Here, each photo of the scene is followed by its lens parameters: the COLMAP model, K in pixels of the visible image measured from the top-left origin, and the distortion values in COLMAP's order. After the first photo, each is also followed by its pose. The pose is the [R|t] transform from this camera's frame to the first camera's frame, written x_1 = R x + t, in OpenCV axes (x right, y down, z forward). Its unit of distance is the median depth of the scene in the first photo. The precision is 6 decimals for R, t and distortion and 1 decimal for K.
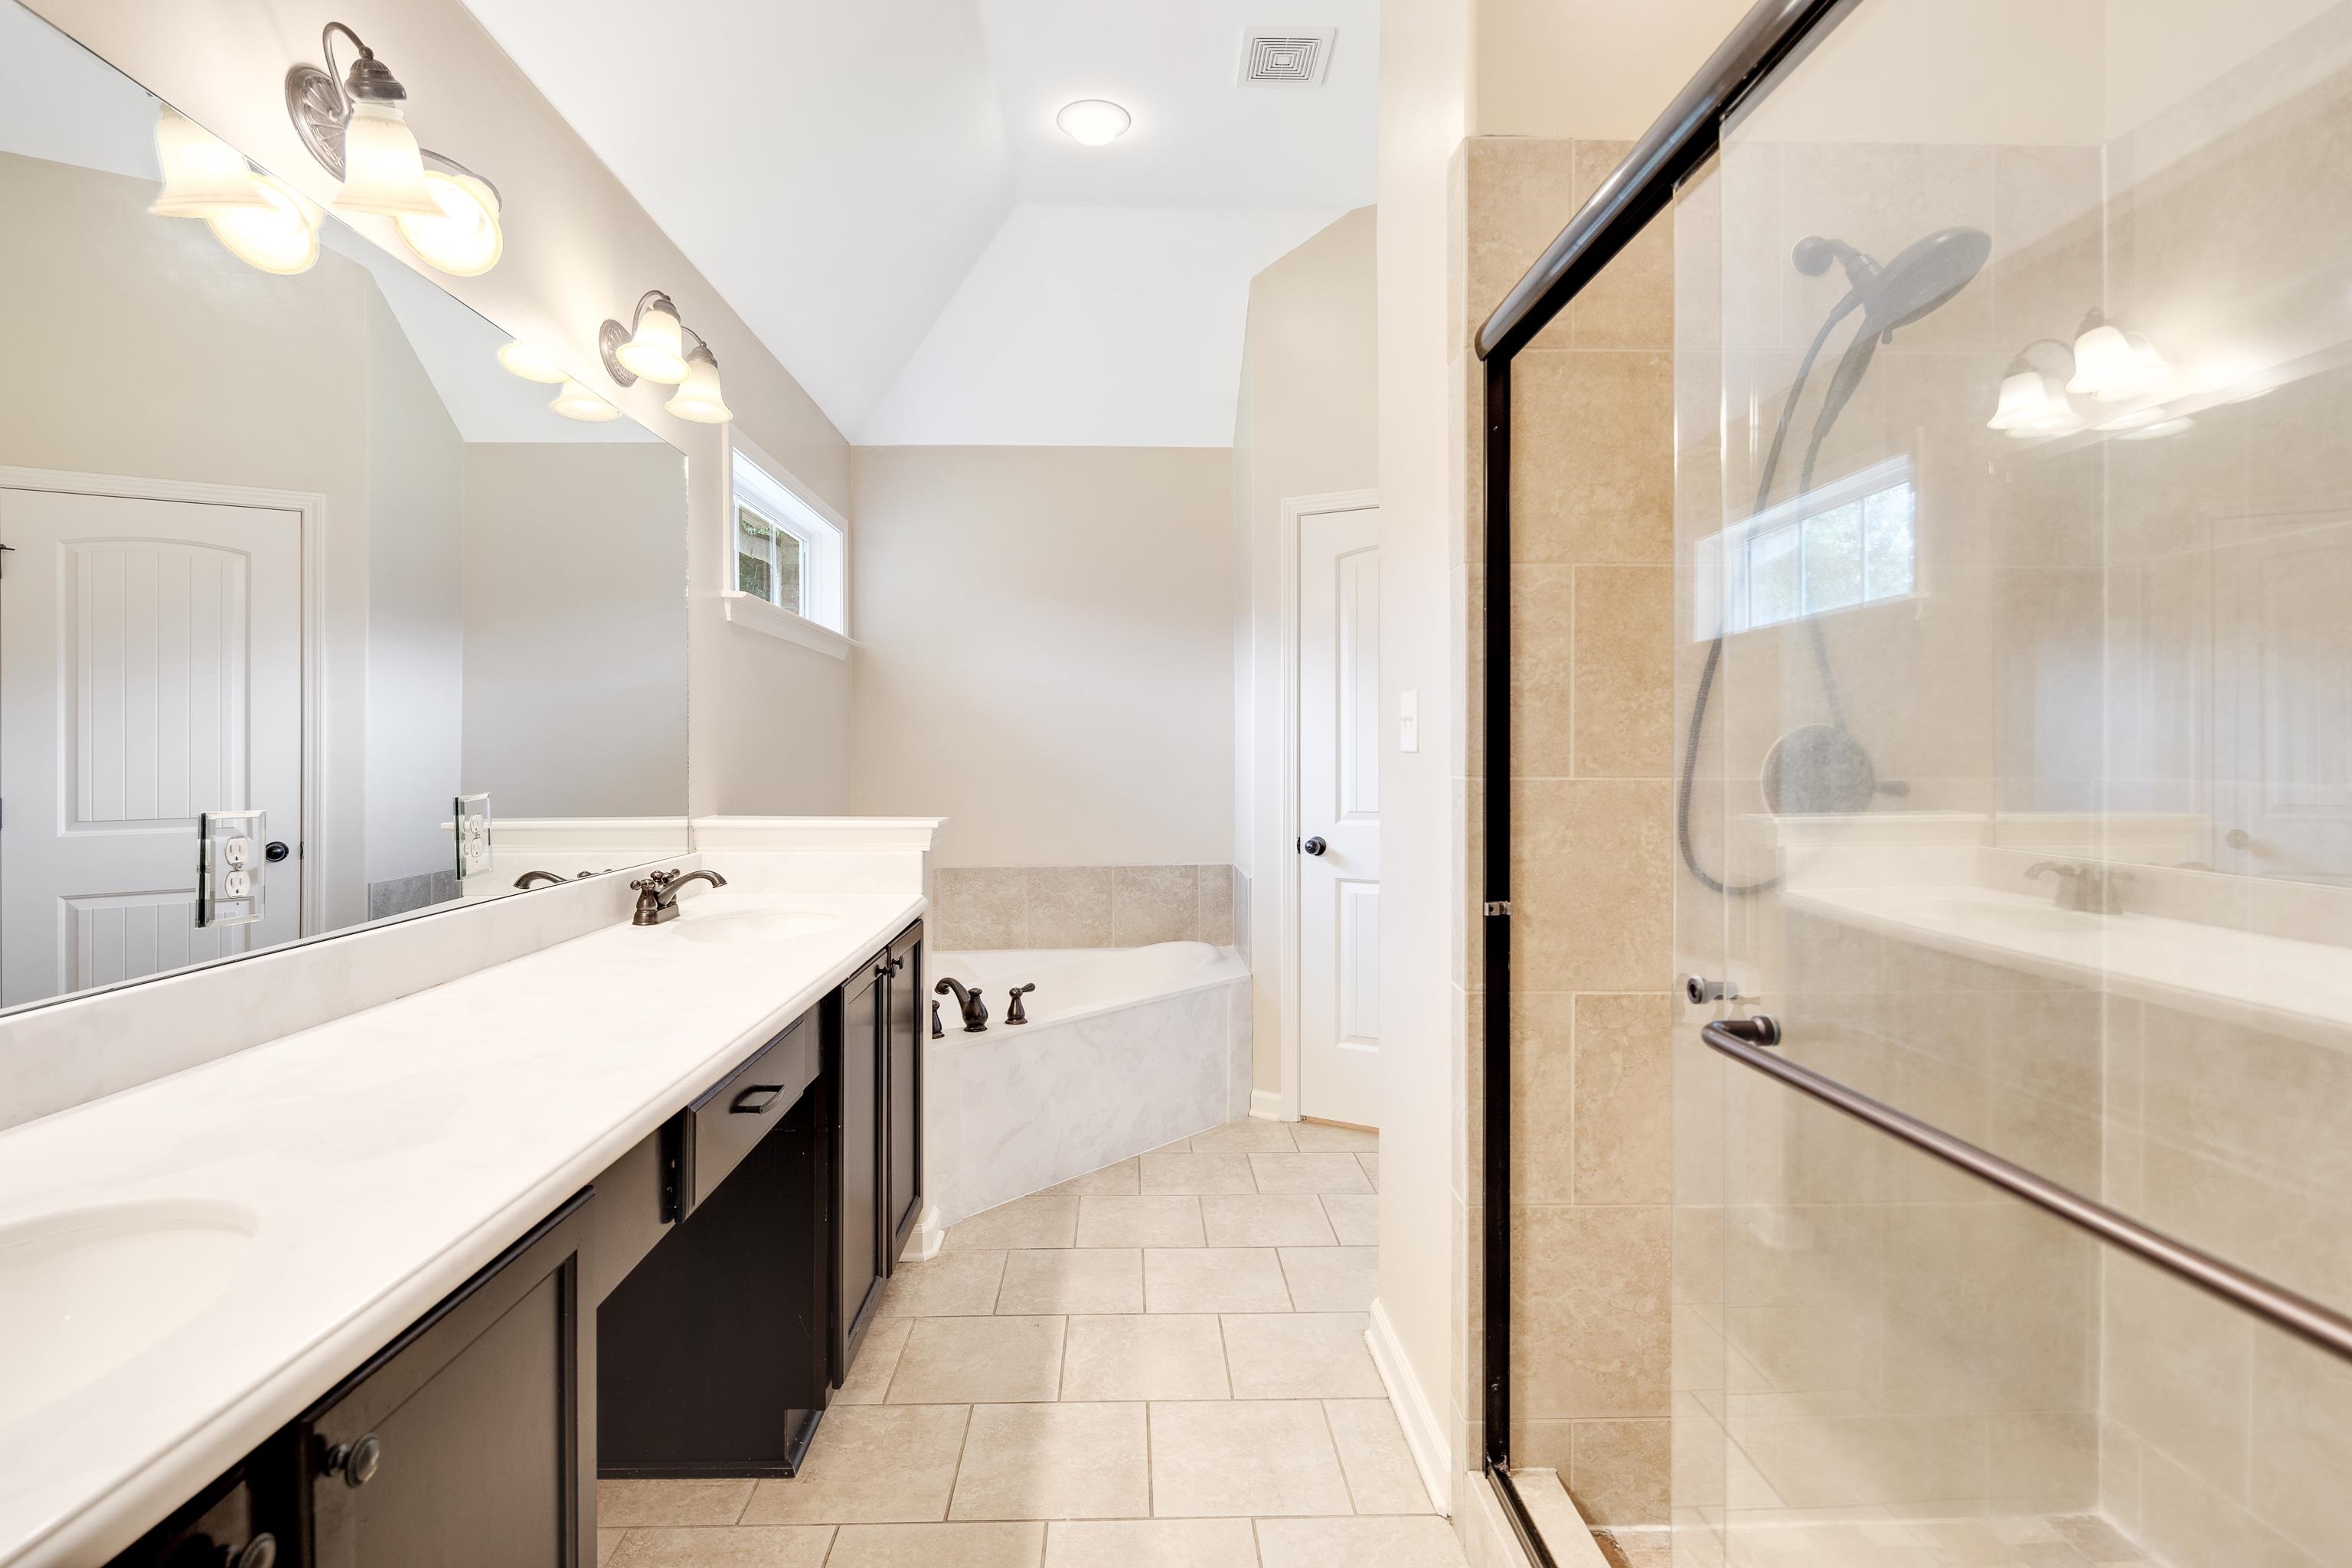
lens RADIAL K [[1139.9, 0, 1171.3], [0, 1139.9, 767.9], [0, 0, 1]] dist [0.005839, -0.004784]
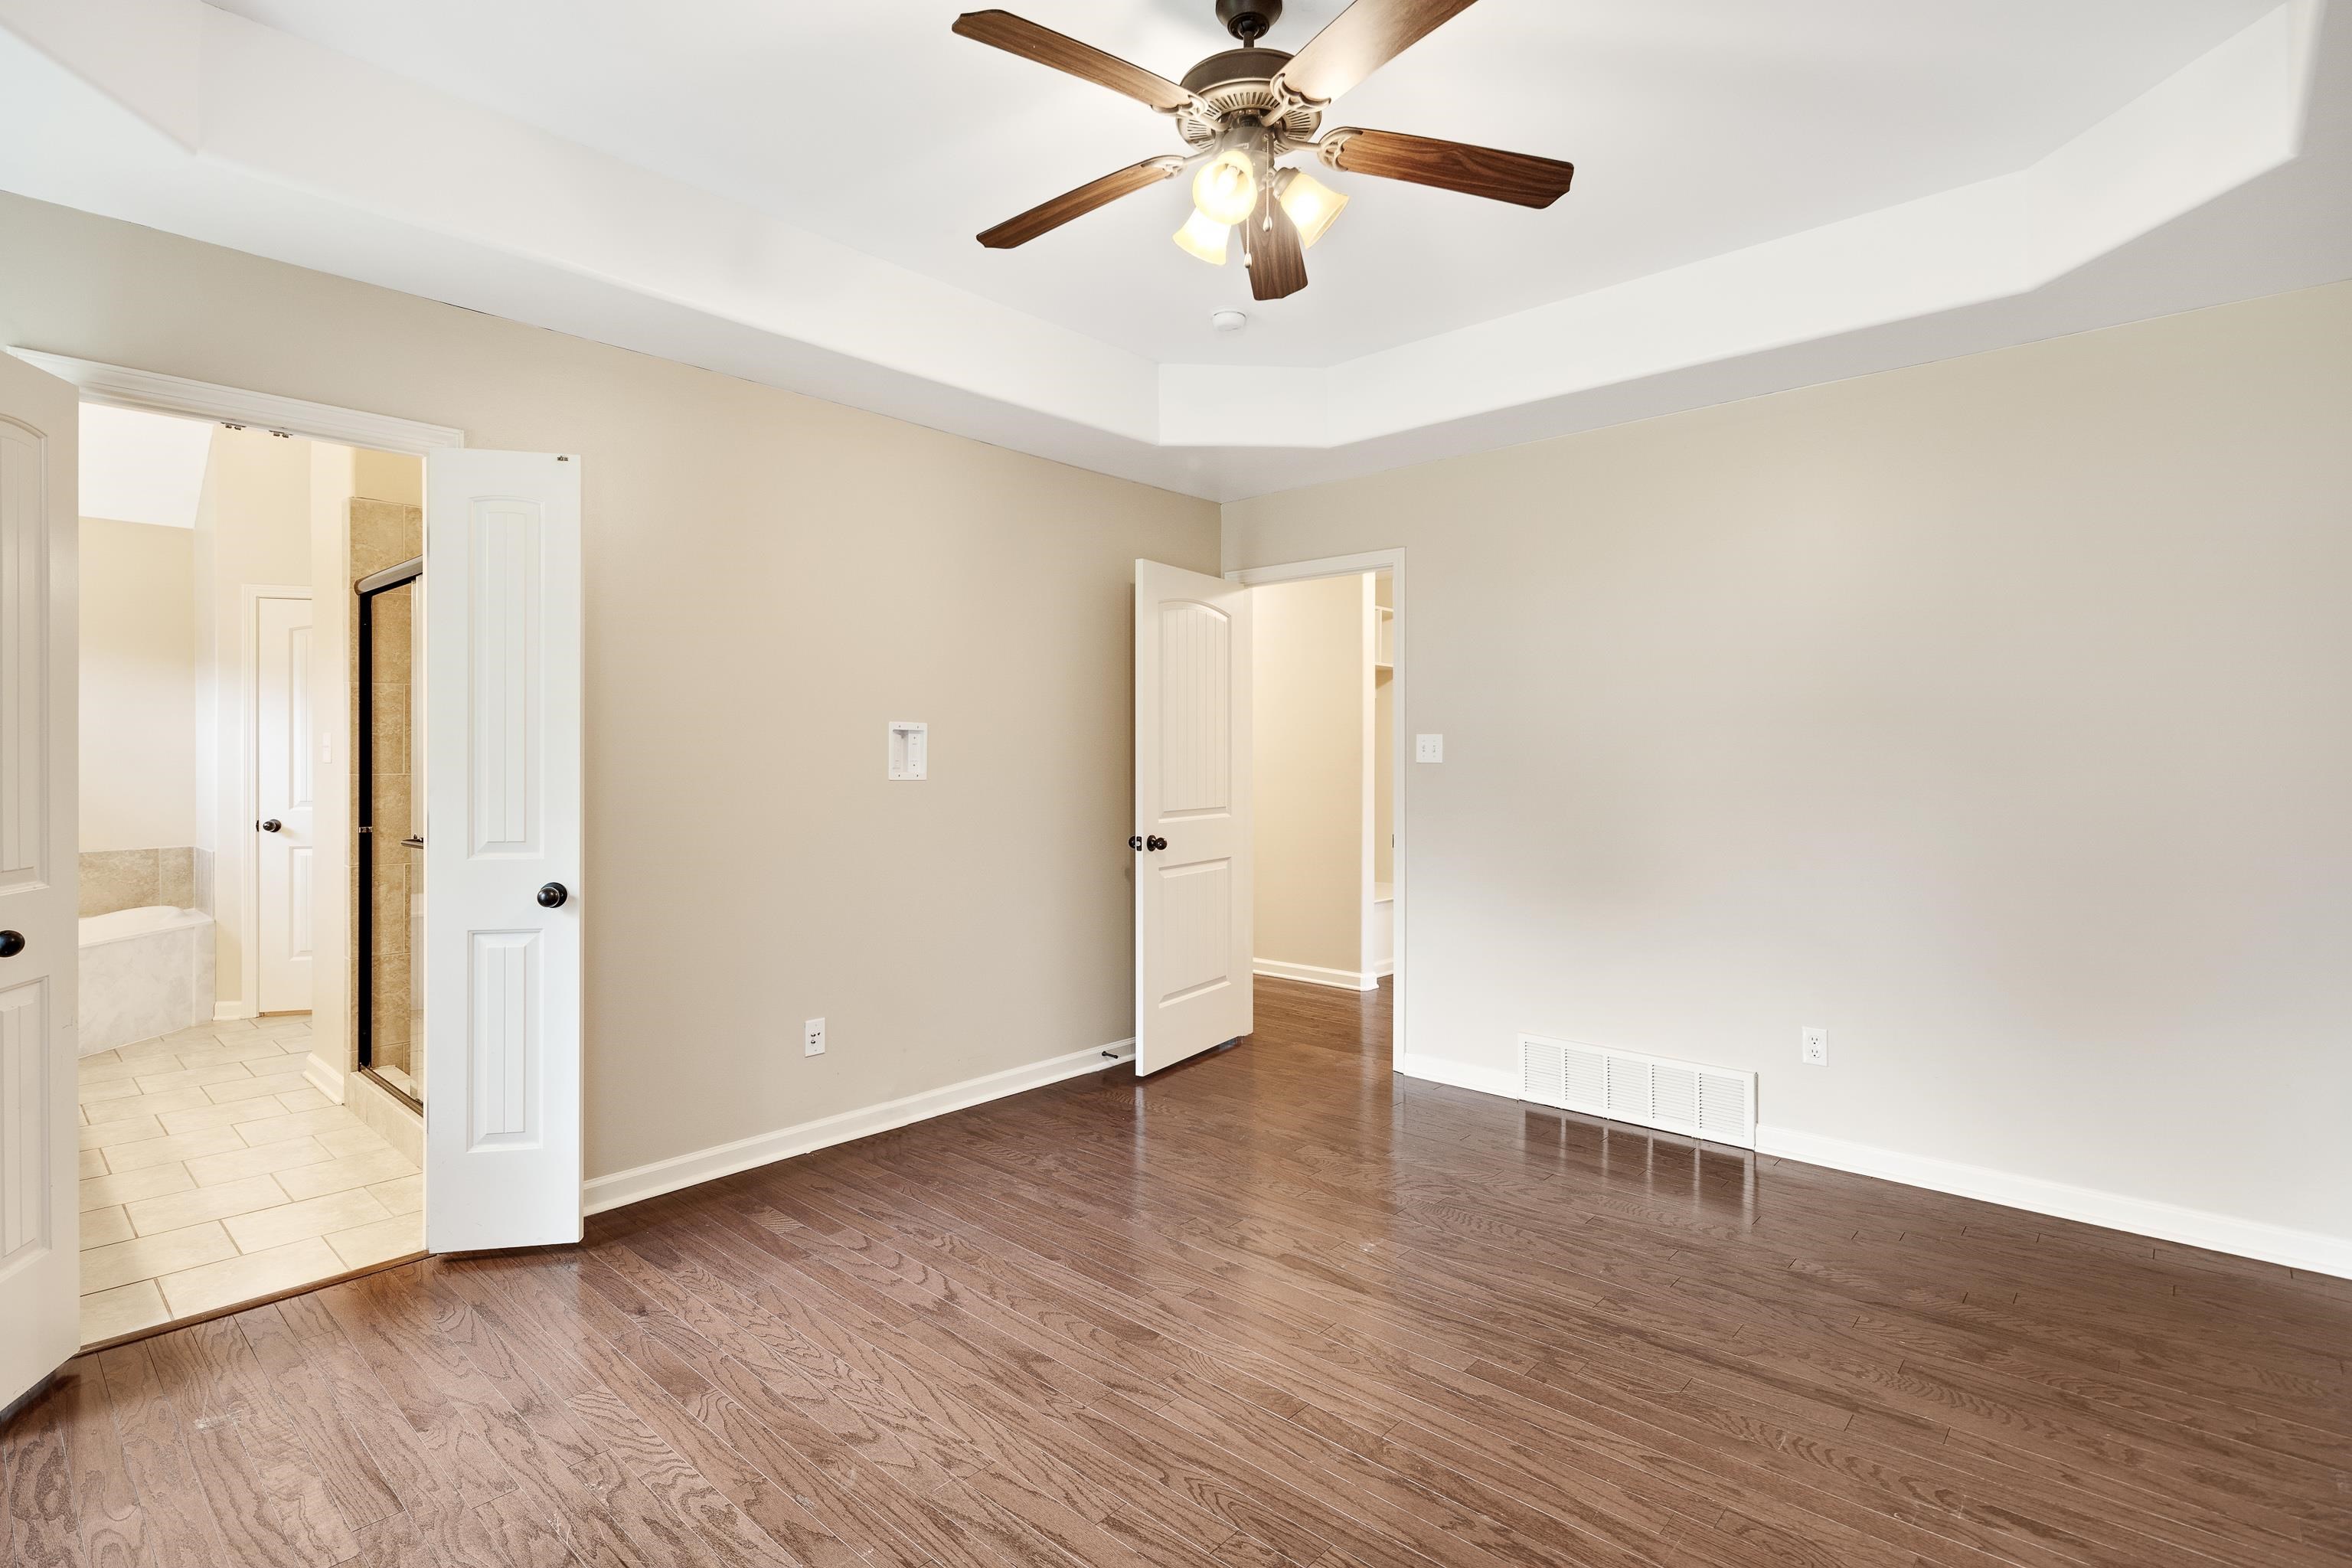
lens RADIAL K [[1139.9, 0, 1156.6], [0, 1139.9, 767.7], [0, 0, 1]] dist [0.005839, -0.004784]
pose [[0.711586, 0.001422, 0.702597, -0.105365], [0.004911, 0.999963, -0.006997, 0.010691], [-0.702581, 0.008429, 0.711553, -0.927465]]
